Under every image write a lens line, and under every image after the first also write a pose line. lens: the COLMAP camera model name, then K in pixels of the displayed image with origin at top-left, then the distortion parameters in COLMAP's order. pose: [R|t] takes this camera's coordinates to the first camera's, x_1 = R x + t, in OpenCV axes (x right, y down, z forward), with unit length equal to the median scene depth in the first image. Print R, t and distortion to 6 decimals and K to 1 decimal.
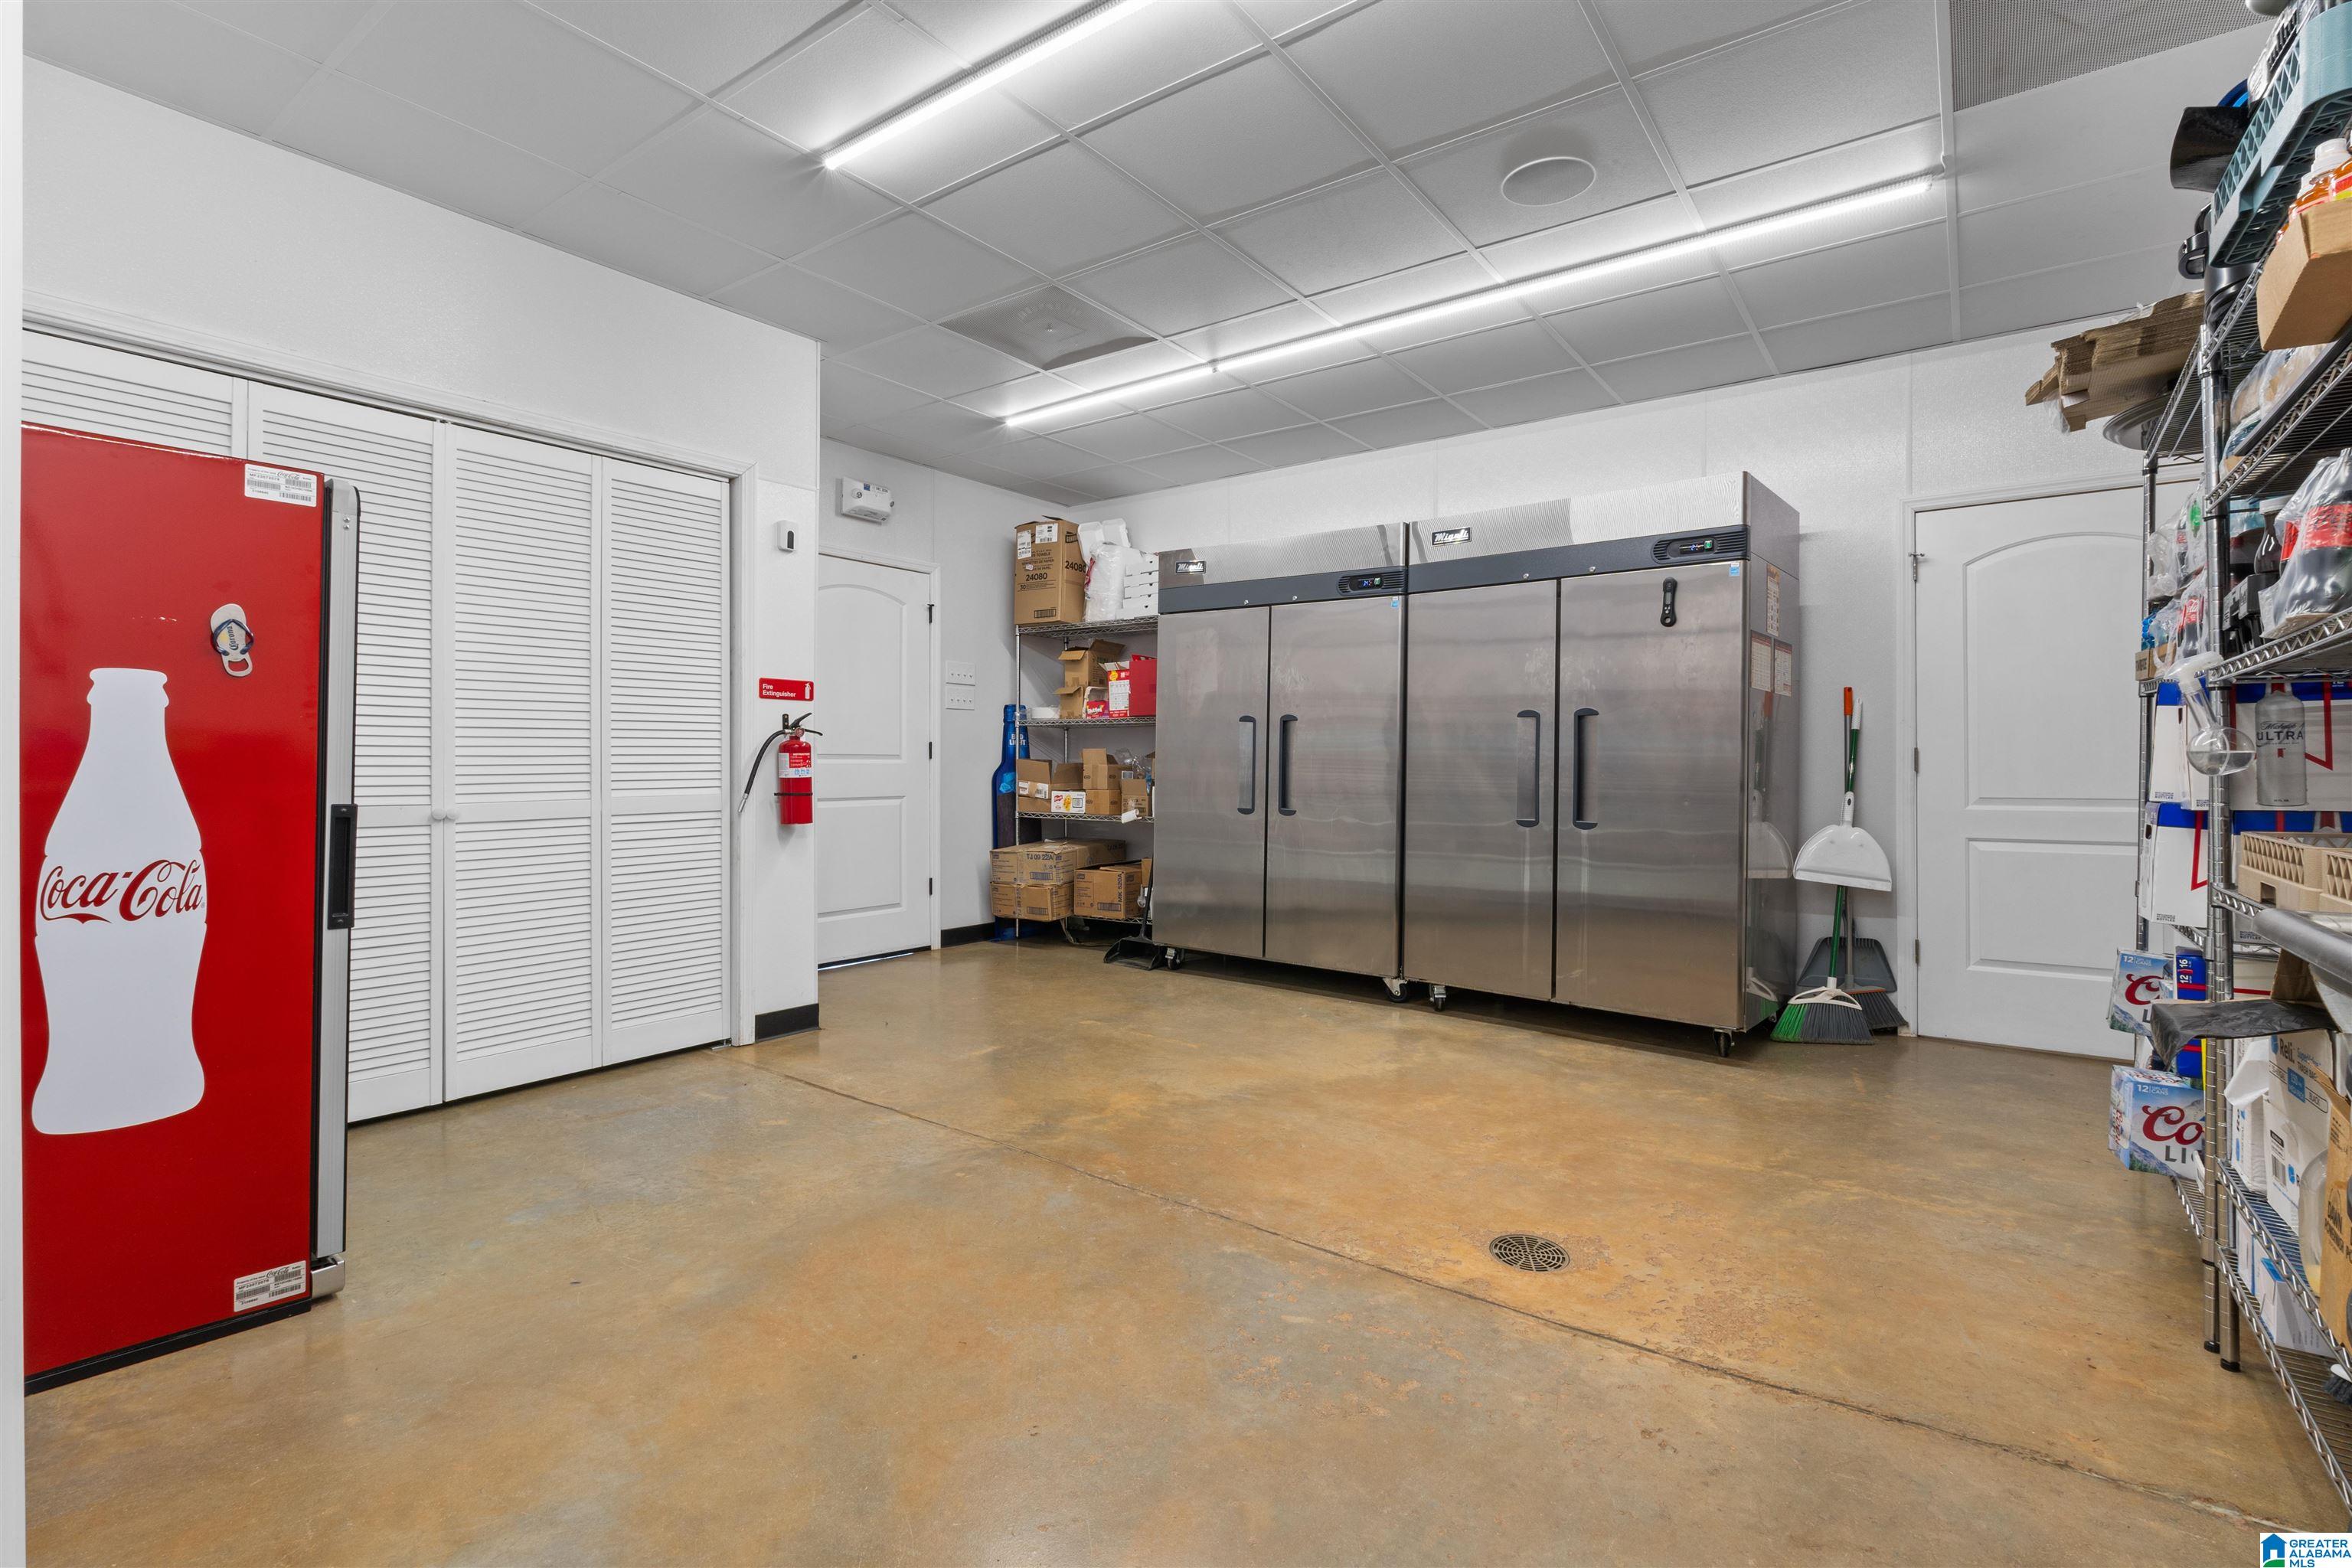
lens RADIAL K [[1085.9, 0, 1176.6], [0, 1085.9, 760.4], [0, 0, 1]] dist [-0.008745, 0.000868]
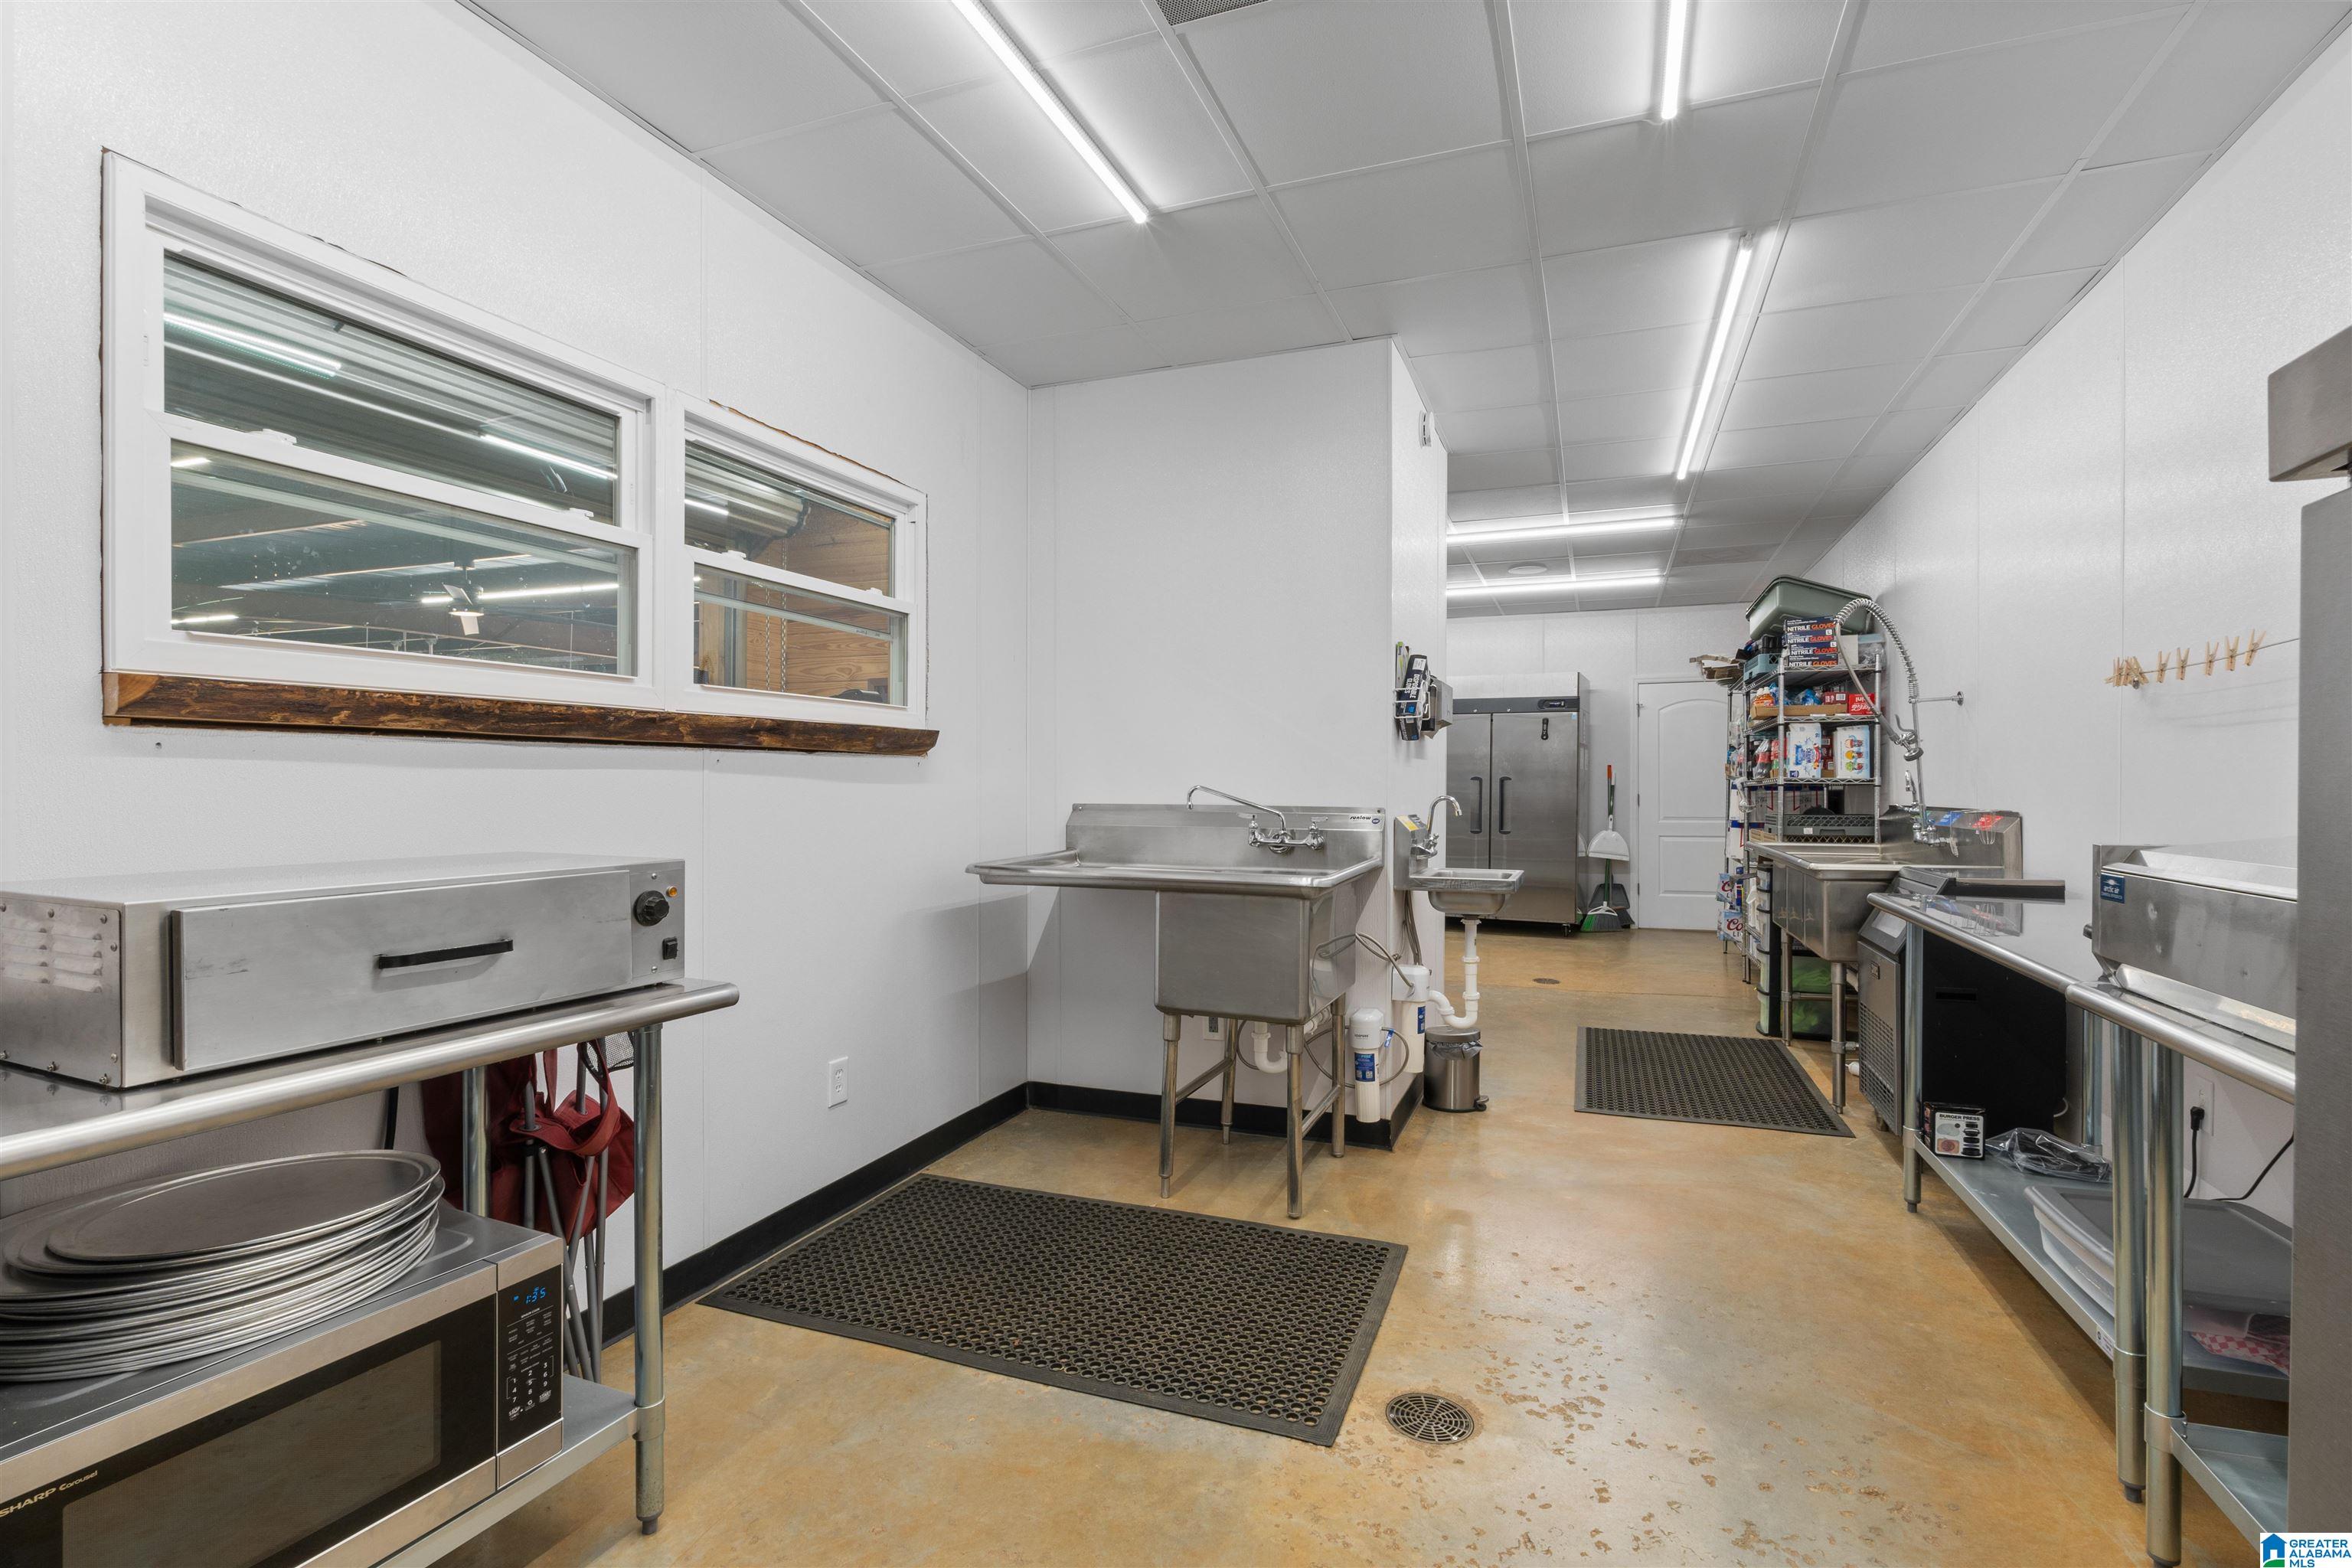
lens RADIAL K [[1085.9, 0, 1187.1], [0, 1085.9, 788.1], [0, 0, 1]] dist [-0.008745, 0.000868]
pose [[0.963537, 0.000340, 0.267573, -0.938801], [-0.002525, 0.999966, 0.007821, -0.047953], [-0.267562, -0.008212, 0.963506, -1.037517]]
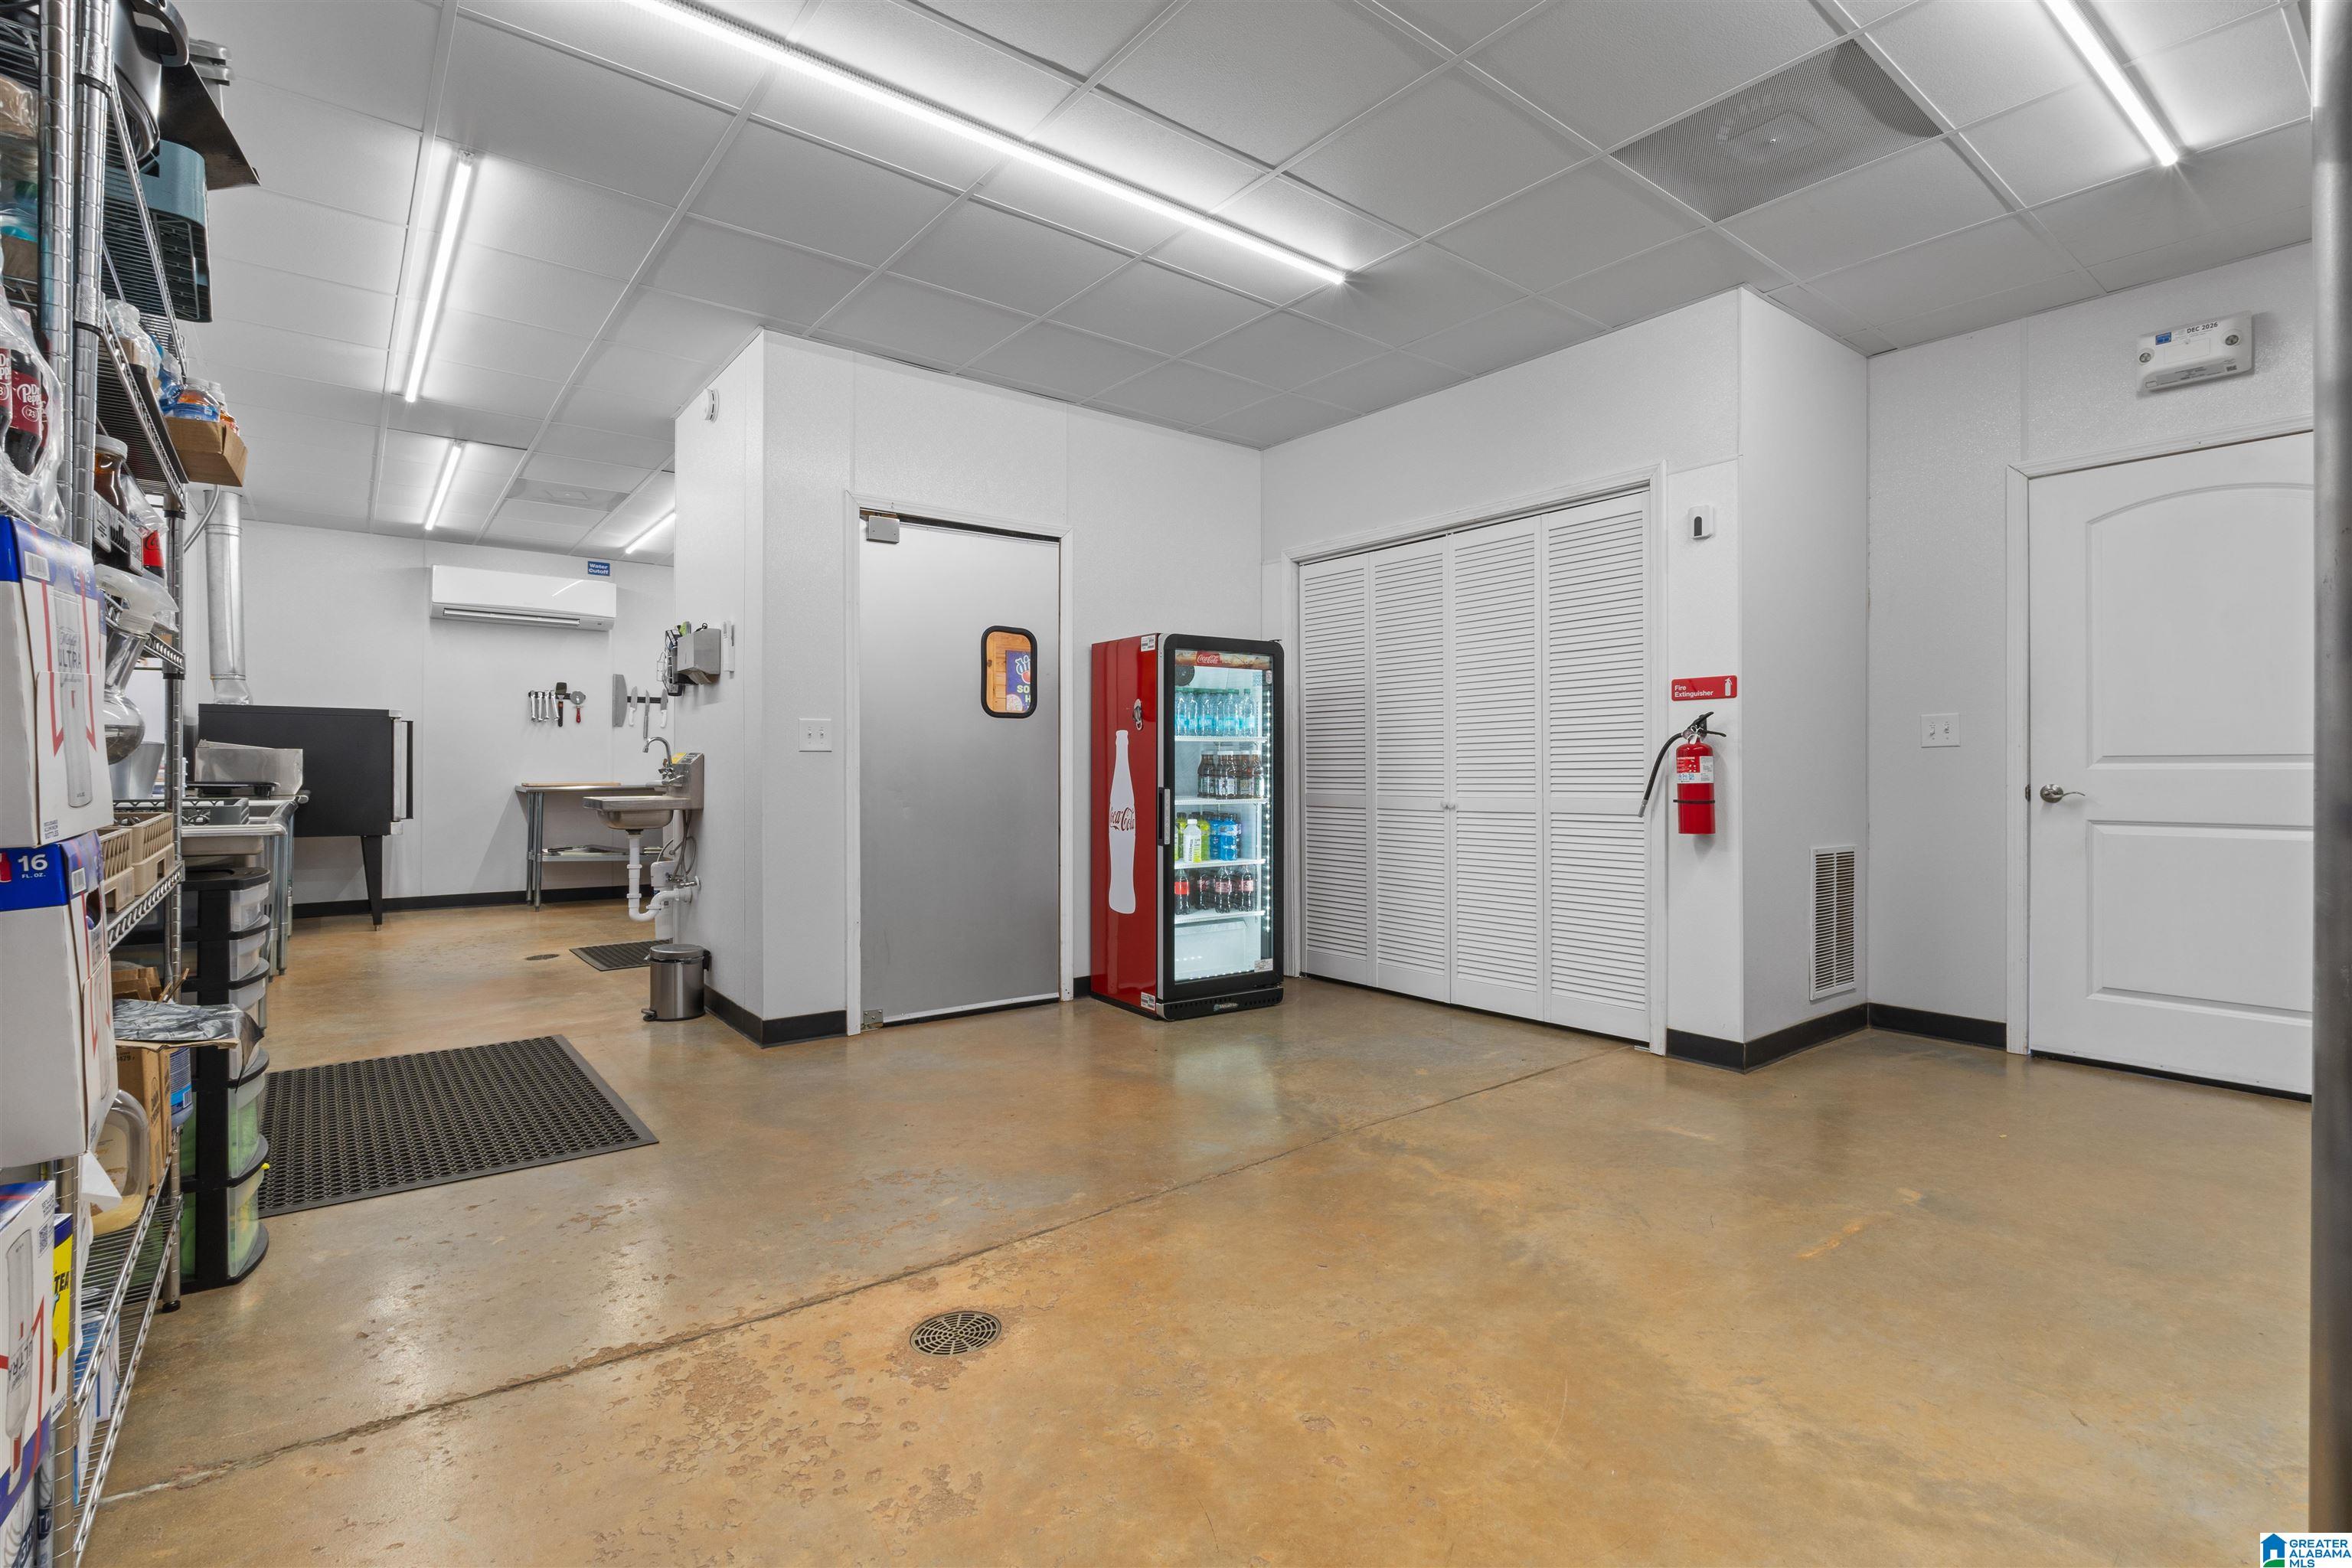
lens RADIAL K [[1085.9, 0, 1188.1], [0, 1085.9, 775.5], [0, 0, 1]] dist [-0.008745, 0.000868]
pose [[-0.264688, -0.000417, -0.964334, 0.862387], [-0.000375, 1.000000, -0.000330, 0.012194], [0.964334, 0.000275, -0.264688, 1.099039]]
